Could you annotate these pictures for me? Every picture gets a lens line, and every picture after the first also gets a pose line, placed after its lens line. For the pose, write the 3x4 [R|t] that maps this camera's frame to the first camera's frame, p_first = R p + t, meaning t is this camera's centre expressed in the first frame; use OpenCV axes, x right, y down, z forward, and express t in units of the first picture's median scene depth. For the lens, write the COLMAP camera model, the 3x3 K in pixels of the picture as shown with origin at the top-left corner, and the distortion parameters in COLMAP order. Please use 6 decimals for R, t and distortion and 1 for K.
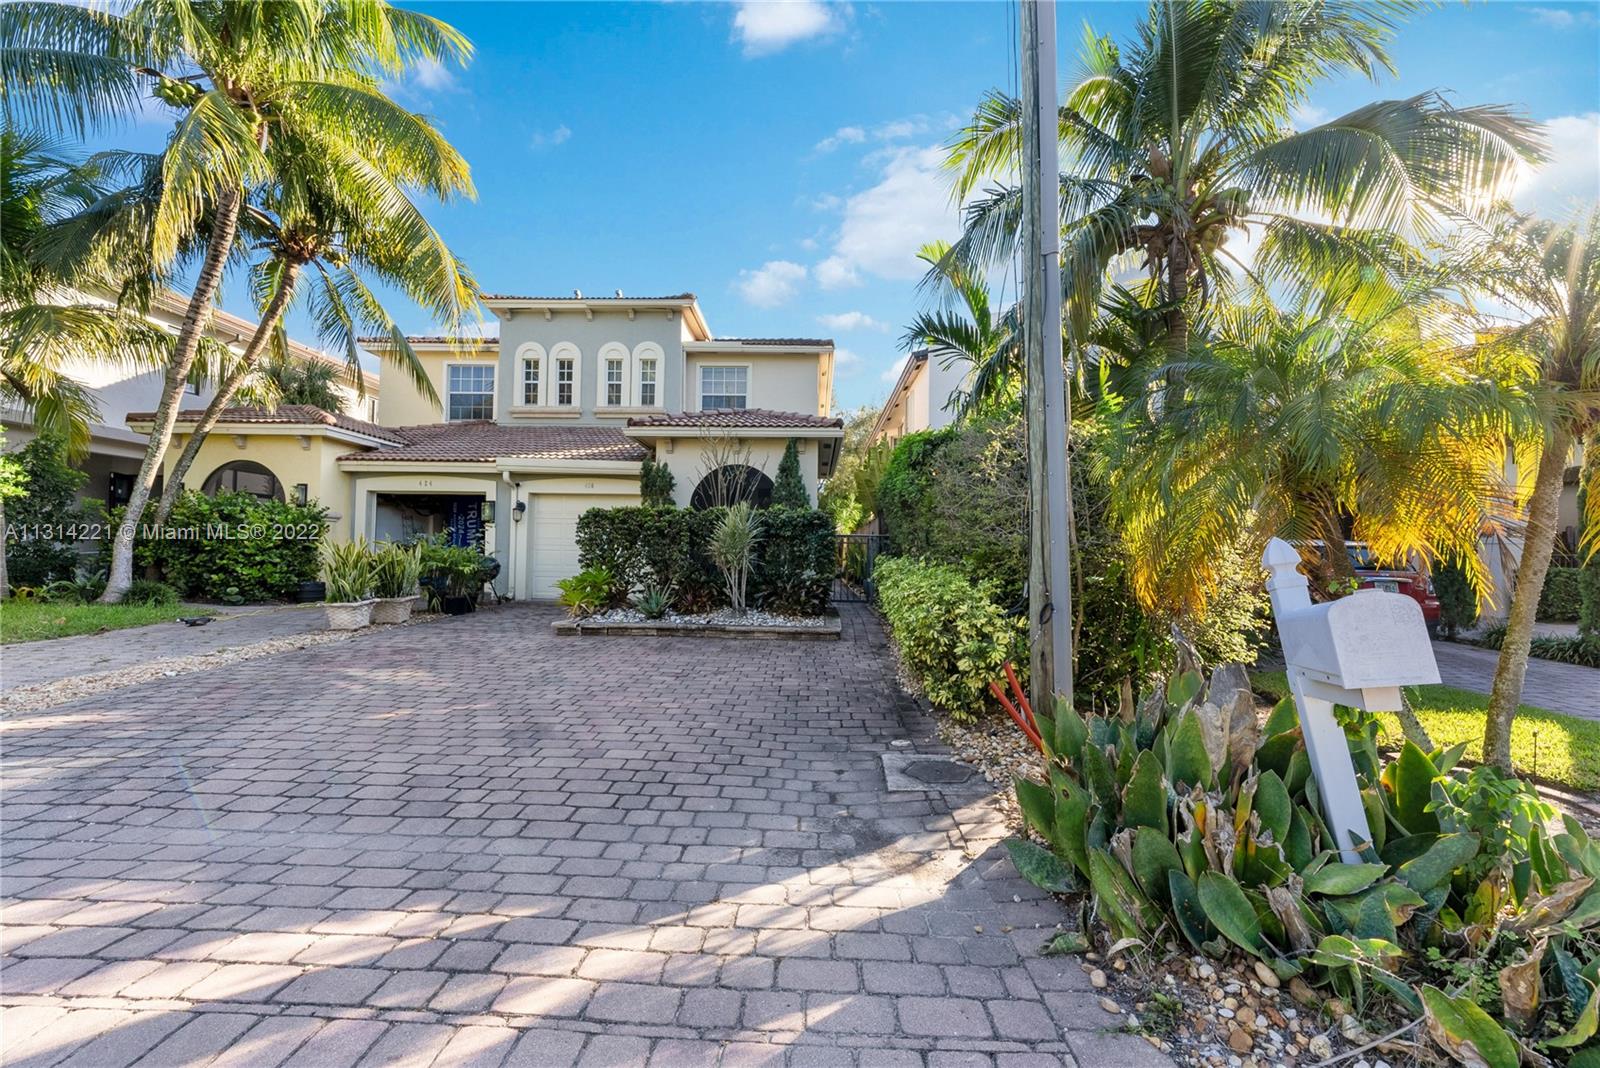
lens RADIAL K [[673.4, 0, 800.0], [0, 673.4, 534.0], [0, 0, 1]] dist [-0.000207, 0.000097]
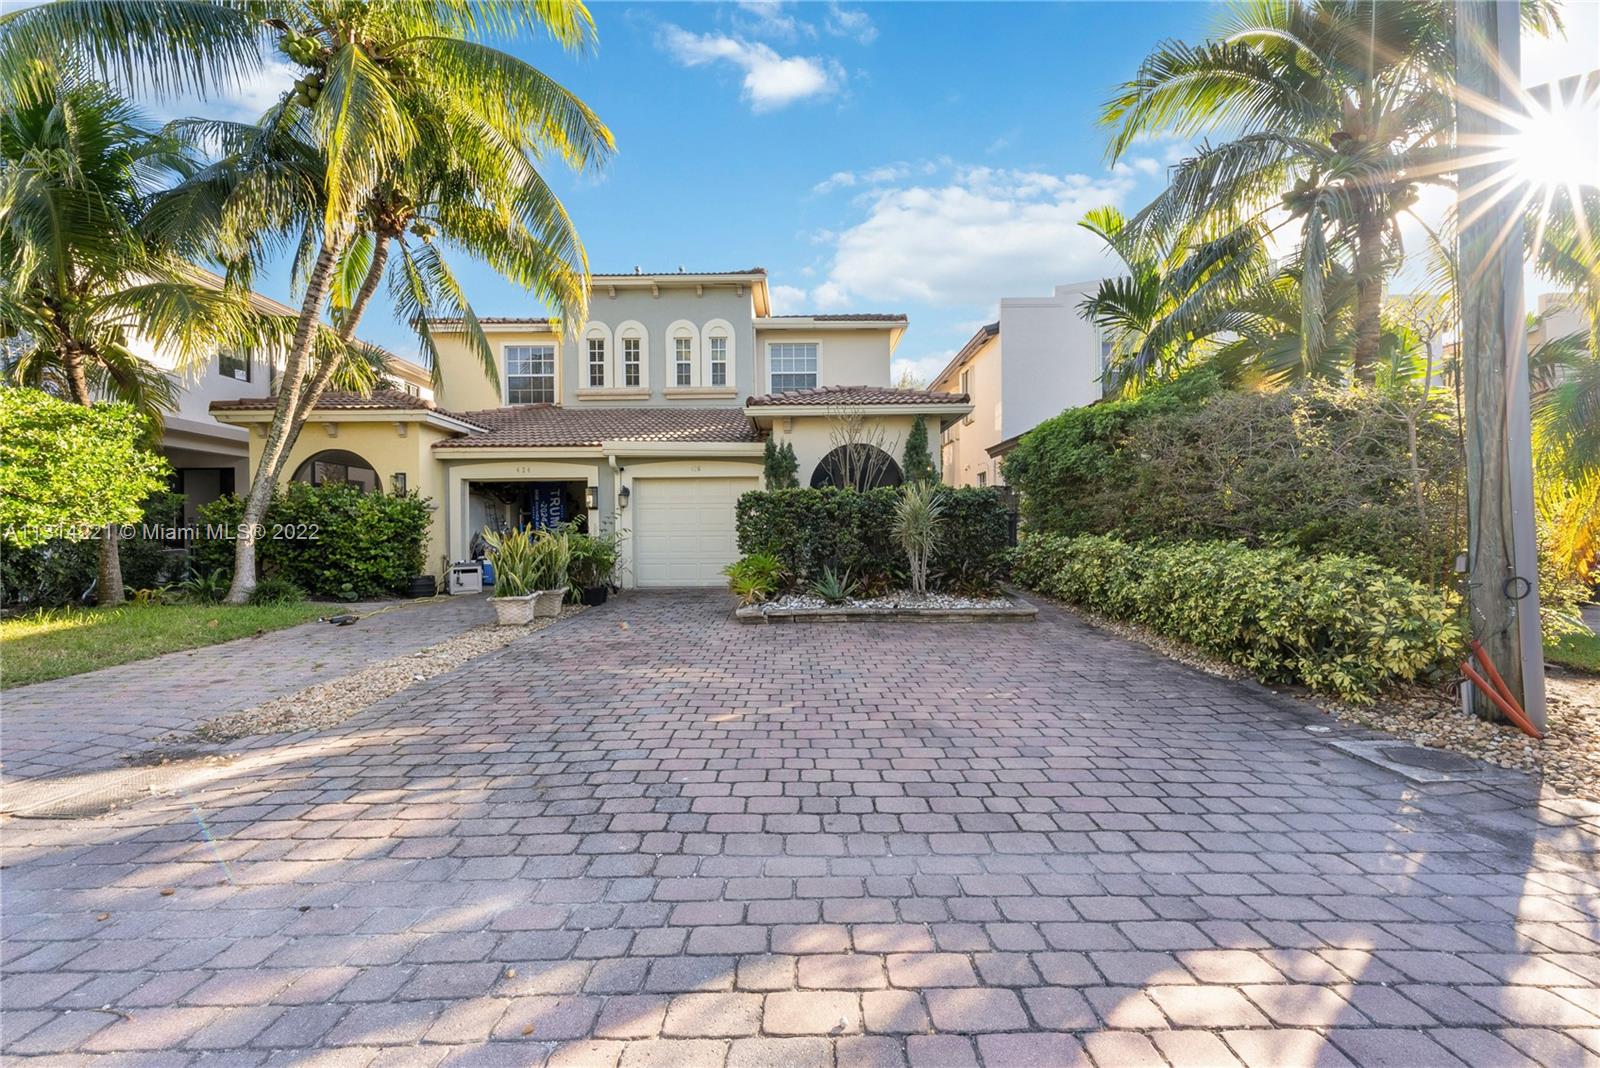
lens RADIAL K [[675.7, 0, 822.5], [0, 675.7, 536.3], [0, 0, 1]] dist [-0.000038, -0.000474]
pose [[0.999232, -0.024072, 0.030927, -0.184238], [0.023081, 0.999221, 0.032022, -0.002012], [-0.031674, -0.031284, 0.999009, 0.026566]]
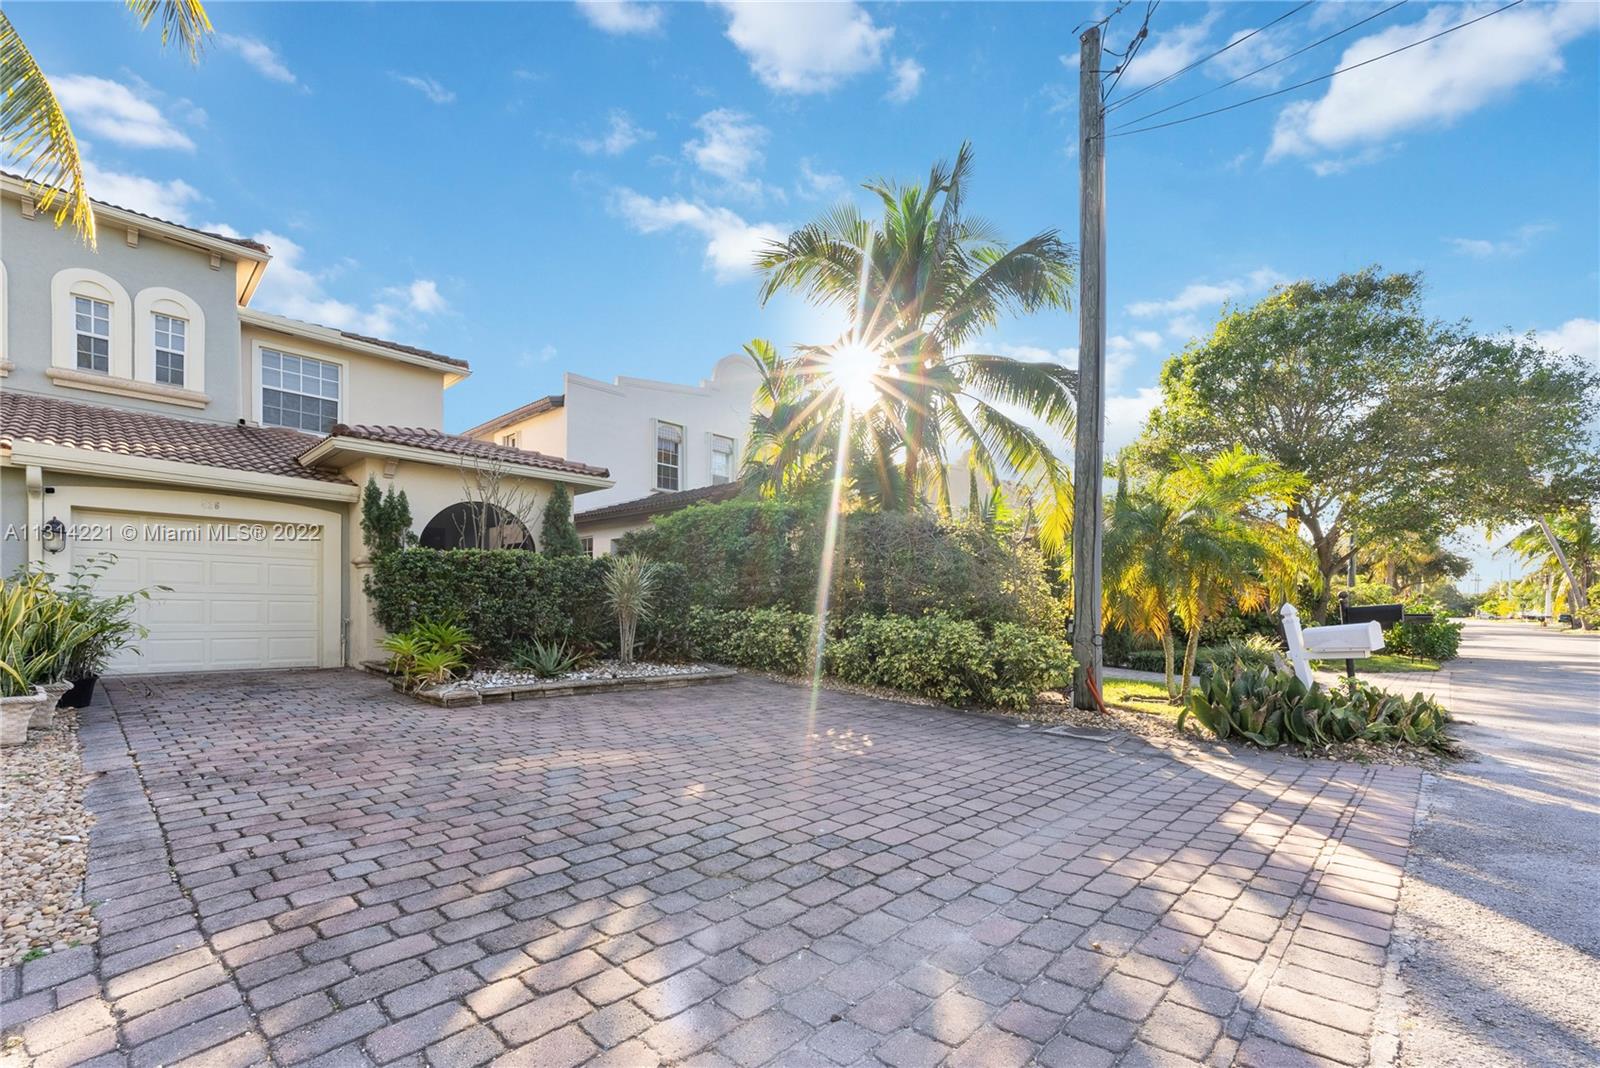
lens RADIAL K [[635.7, 0, 836.4], [0, 635.7, 619.7], [0, 0, 1]] dist [0.001164, 0.000083]
pose [[0.677918, -0.019963, 0.734866, -0.405379], [-0.022651, 0.998589, 0.048023, -0.001168], [-0.734788, -0.049202, 0.676510, 0.103335]]
